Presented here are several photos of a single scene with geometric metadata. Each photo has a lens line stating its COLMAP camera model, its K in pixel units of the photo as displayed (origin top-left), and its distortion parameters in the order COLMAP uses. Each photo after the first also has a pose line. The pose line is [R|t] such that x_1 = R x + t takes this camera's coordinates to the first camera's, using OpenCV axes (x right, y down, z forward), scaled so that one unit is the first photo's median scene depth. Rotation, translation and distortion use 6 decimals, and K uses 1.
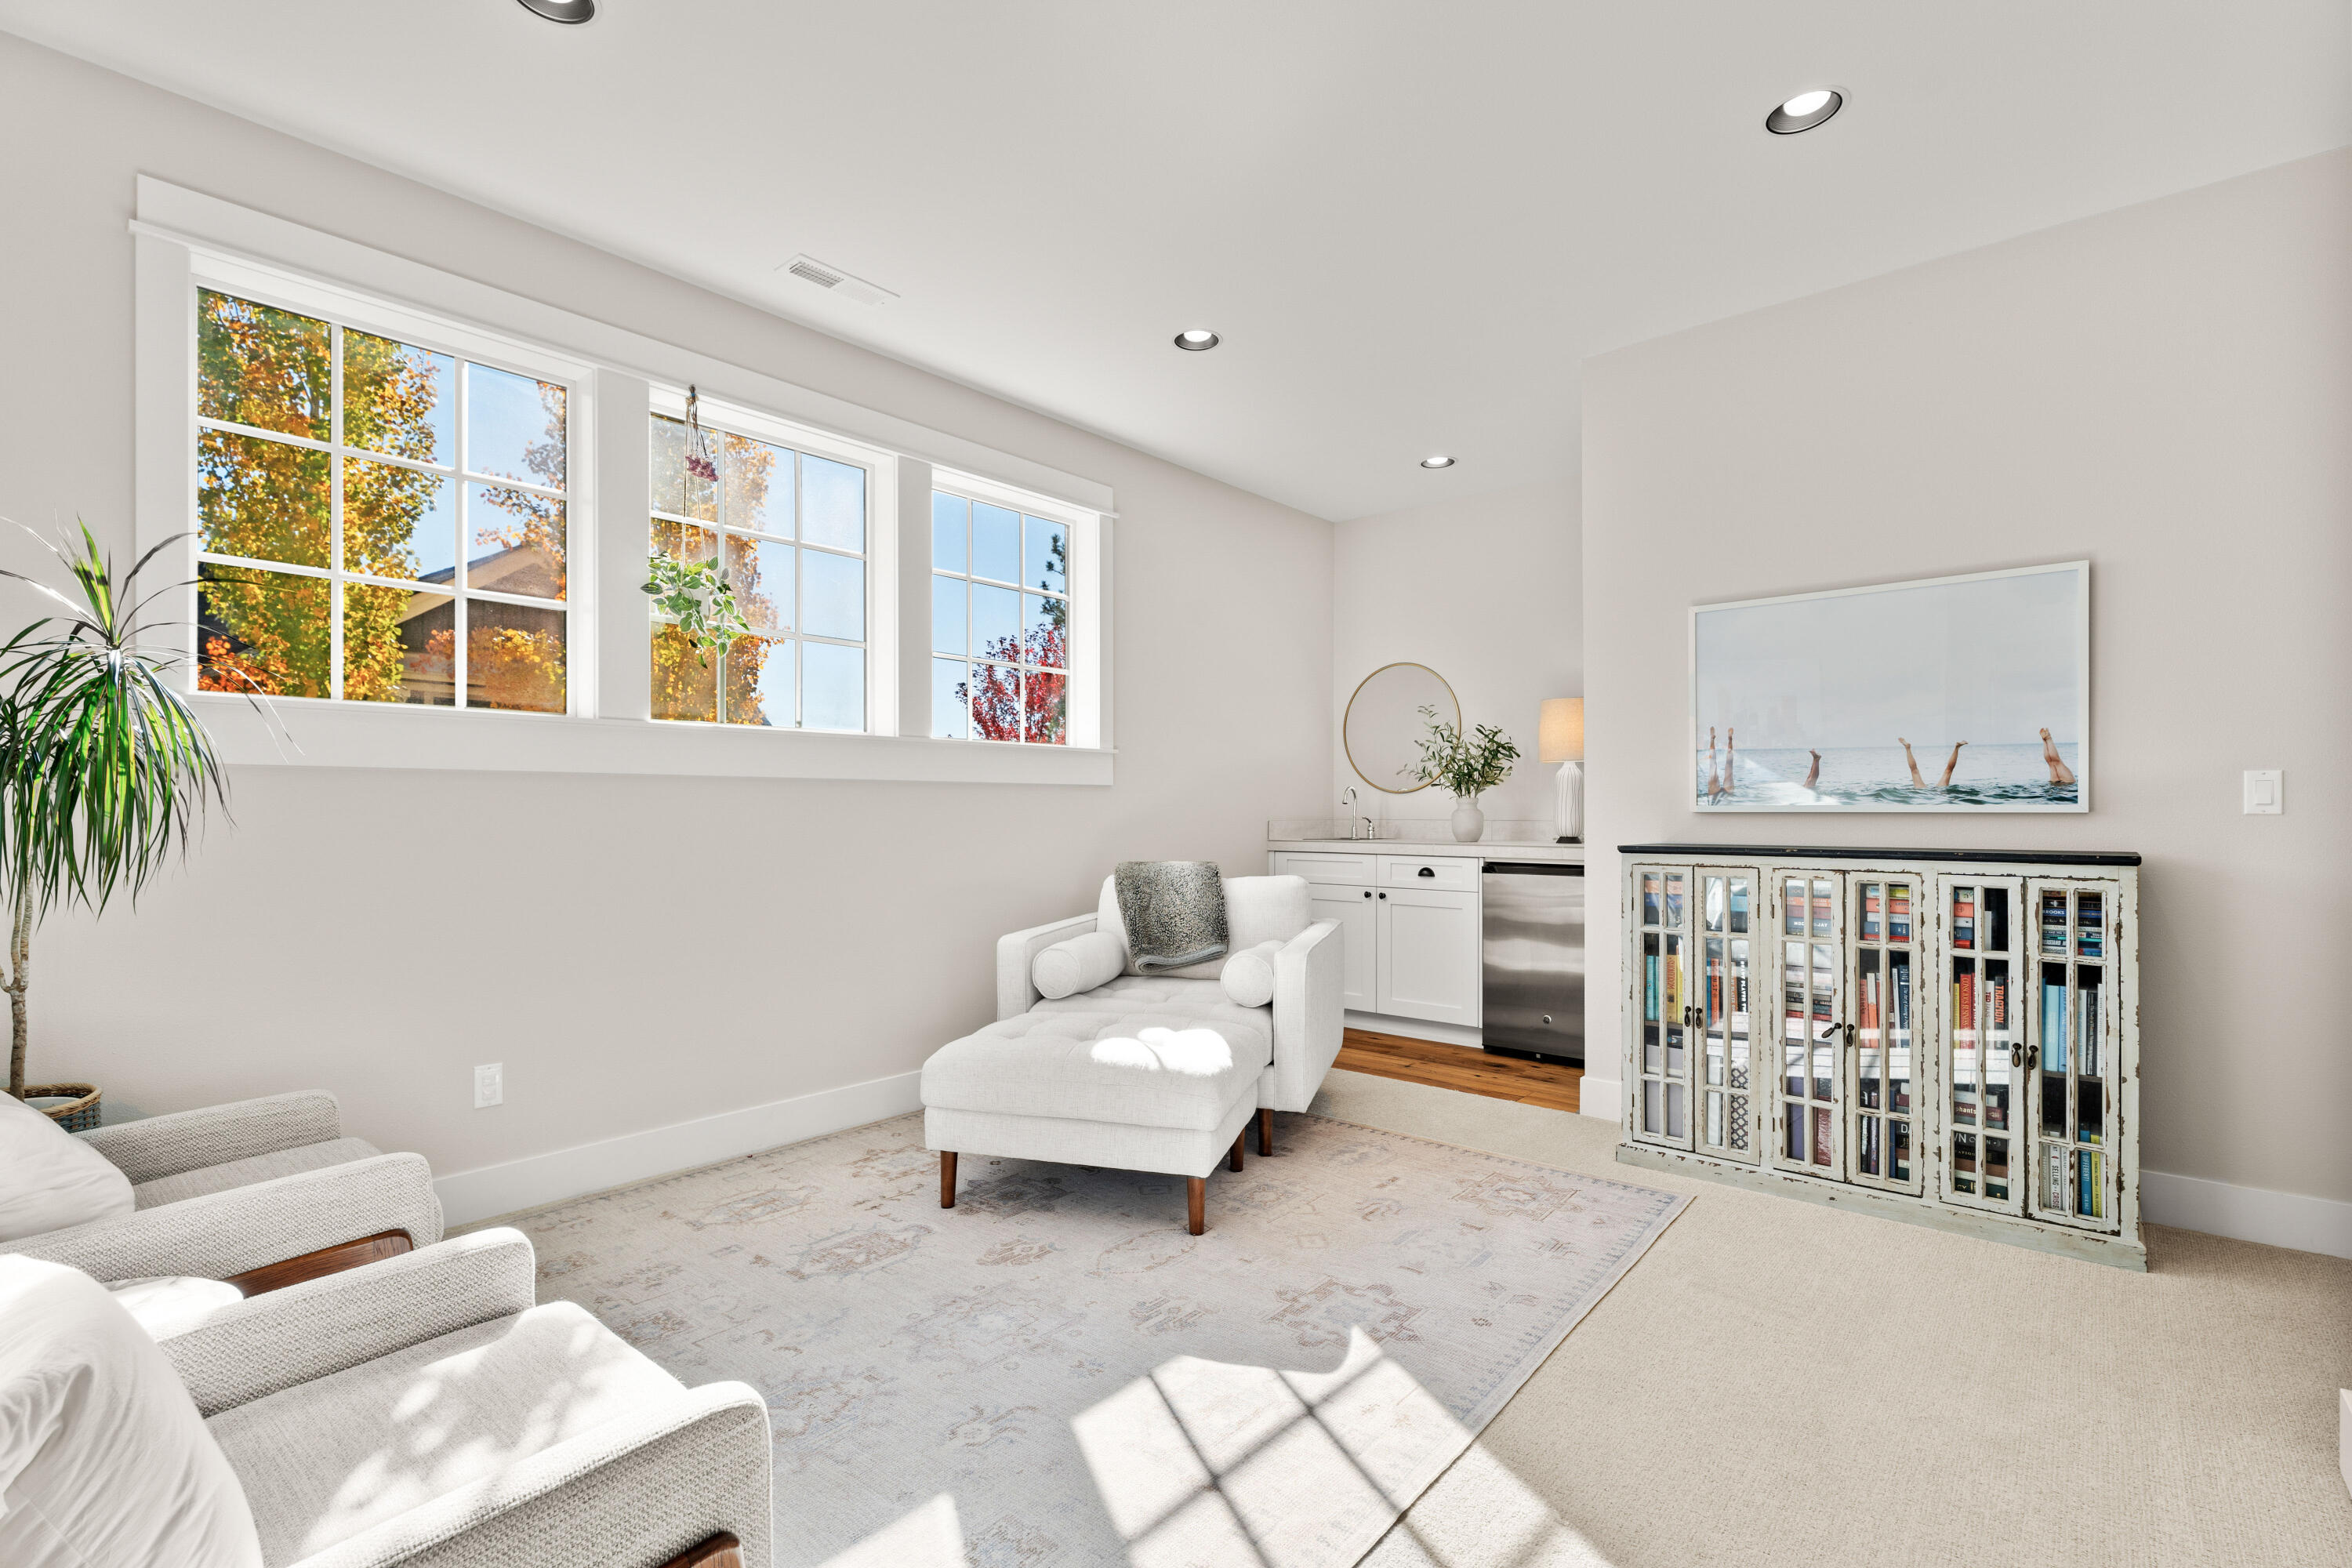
lens RADIAL K [[1065.1, 0, 1177.8], [0, 1065.1, 813.9], [0, 0, 1]] dist [-0.010964, -0.000077]
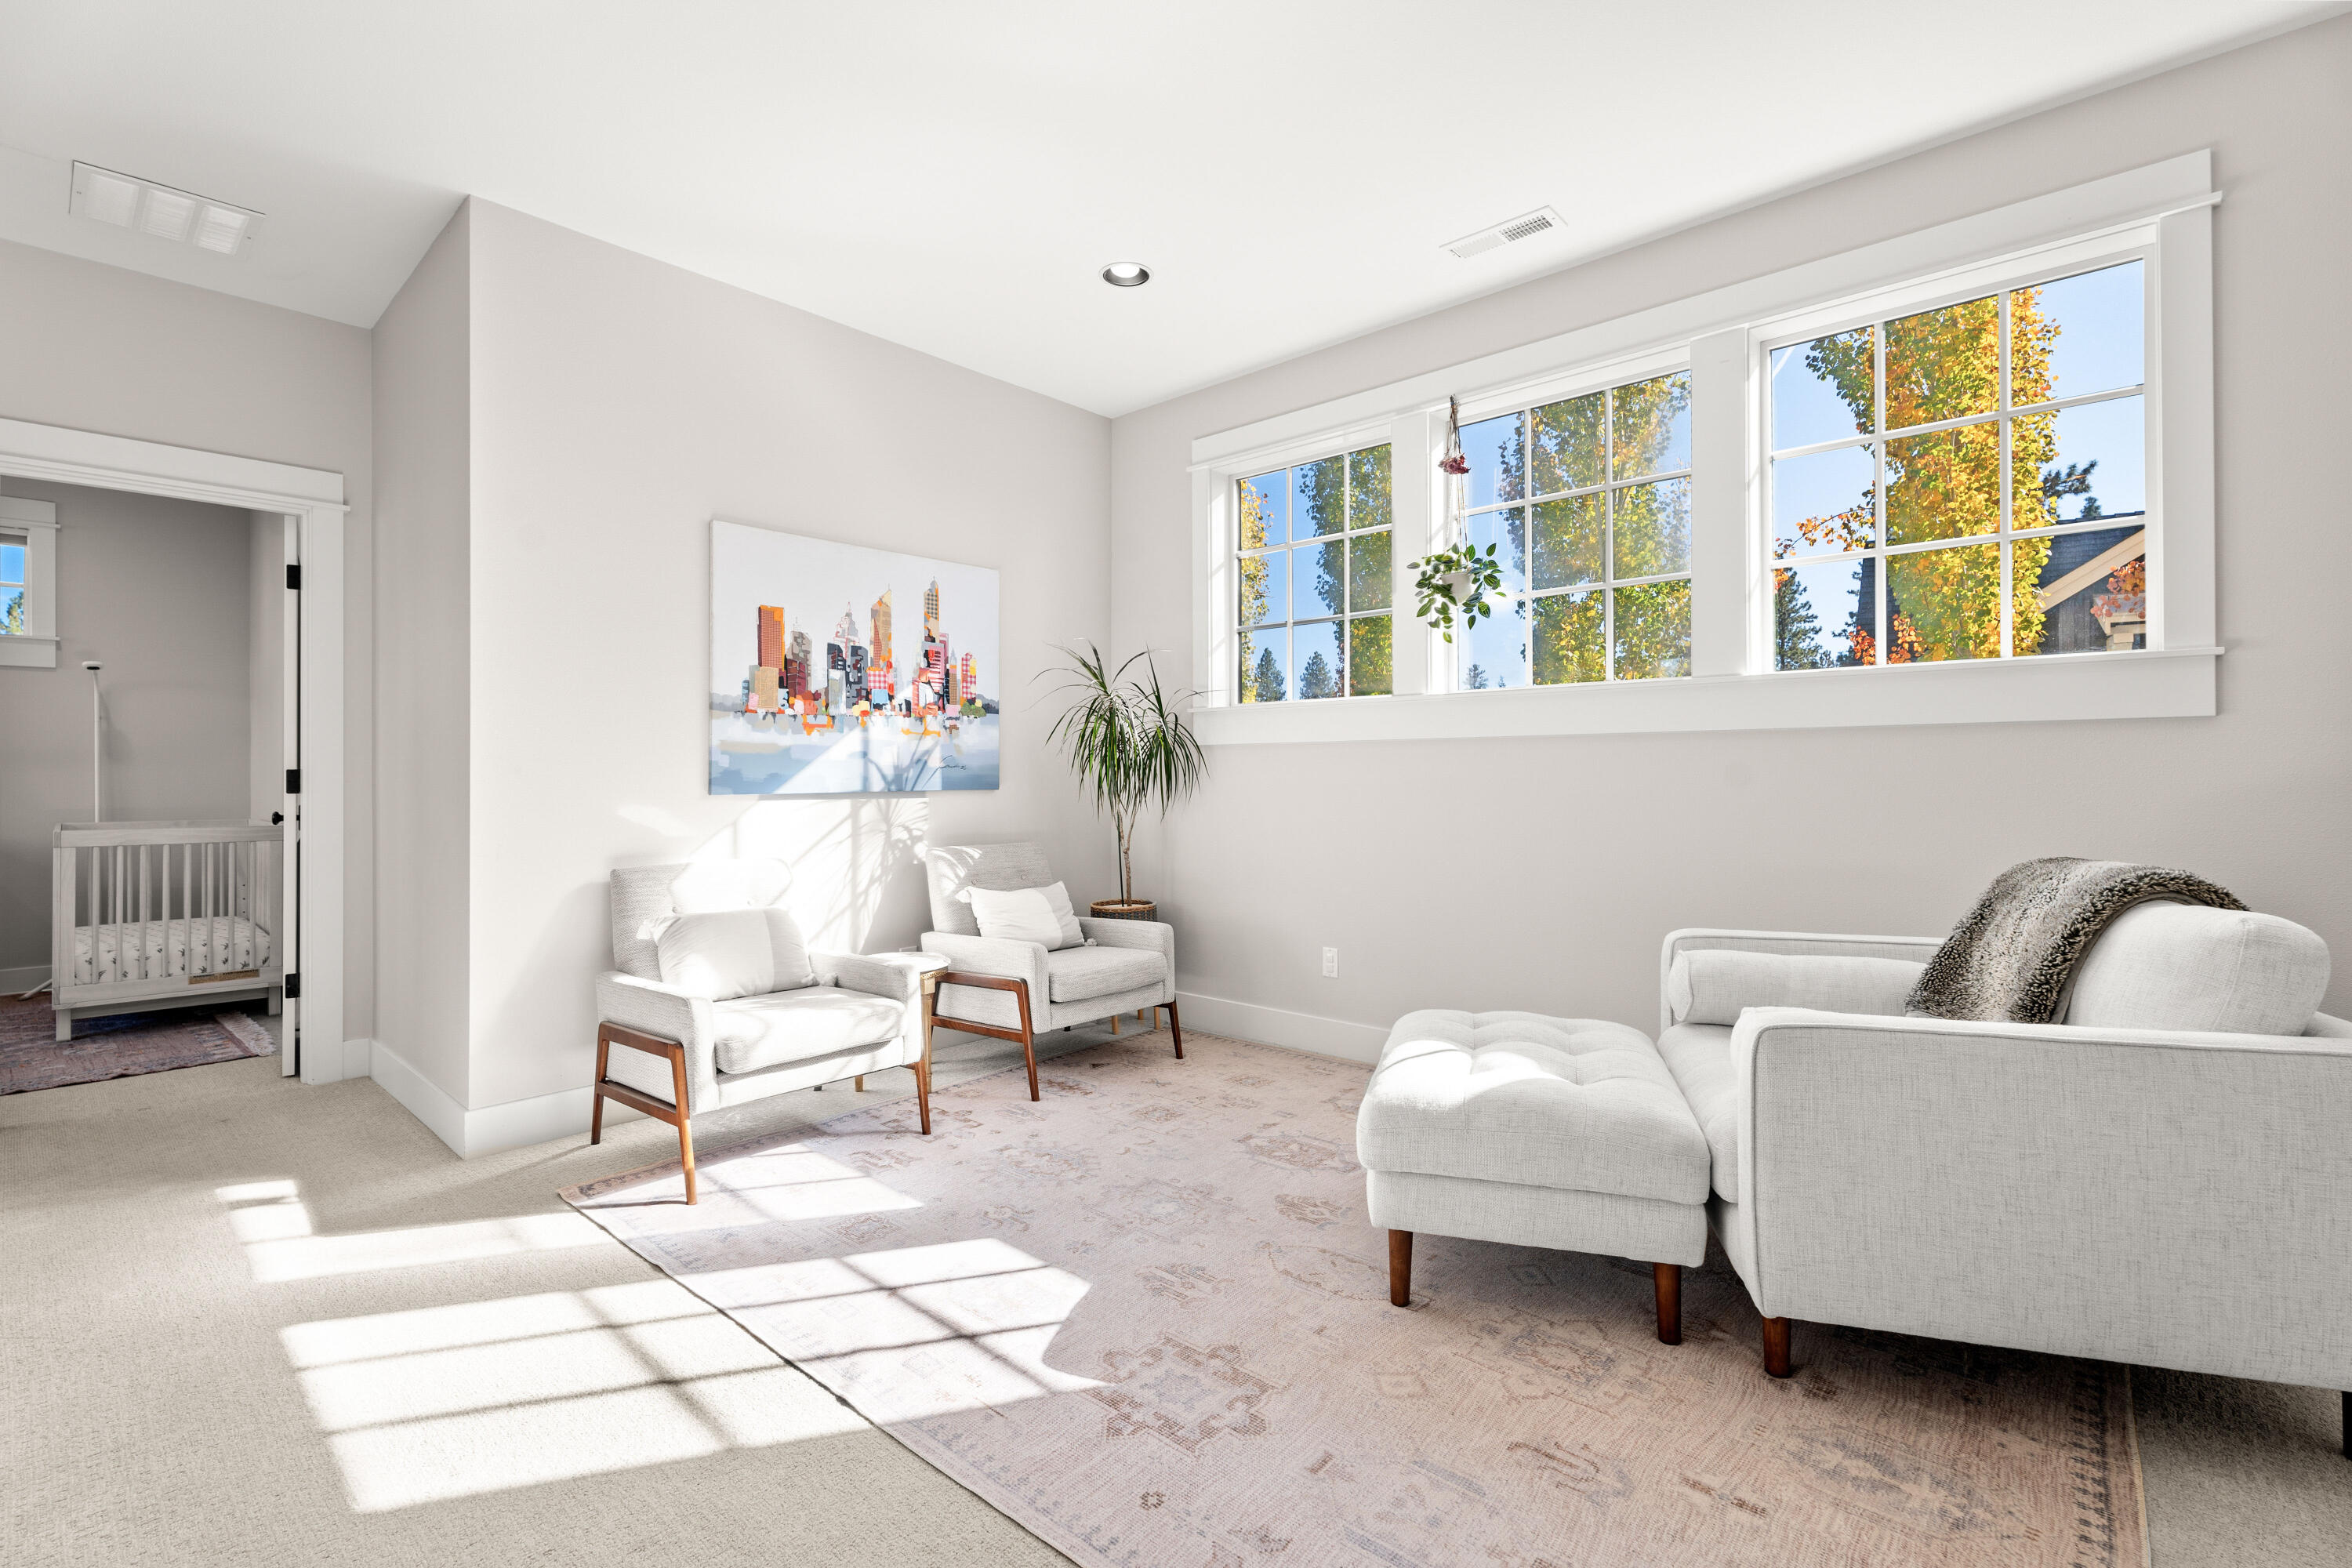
lens RADIAL K [[1061.7, 0, 1161.3], [0, 1061.7, 771.6], [0, 0, 1]] dist [-0.003382, -0.000623]
pose [[-0.035303, -0.001570, -0.999375, 0.877098], [-0.001473, 0.999998, -0.001519, 0.003062], [0.999376, 0.001418, -0.035306, 0.922688]]
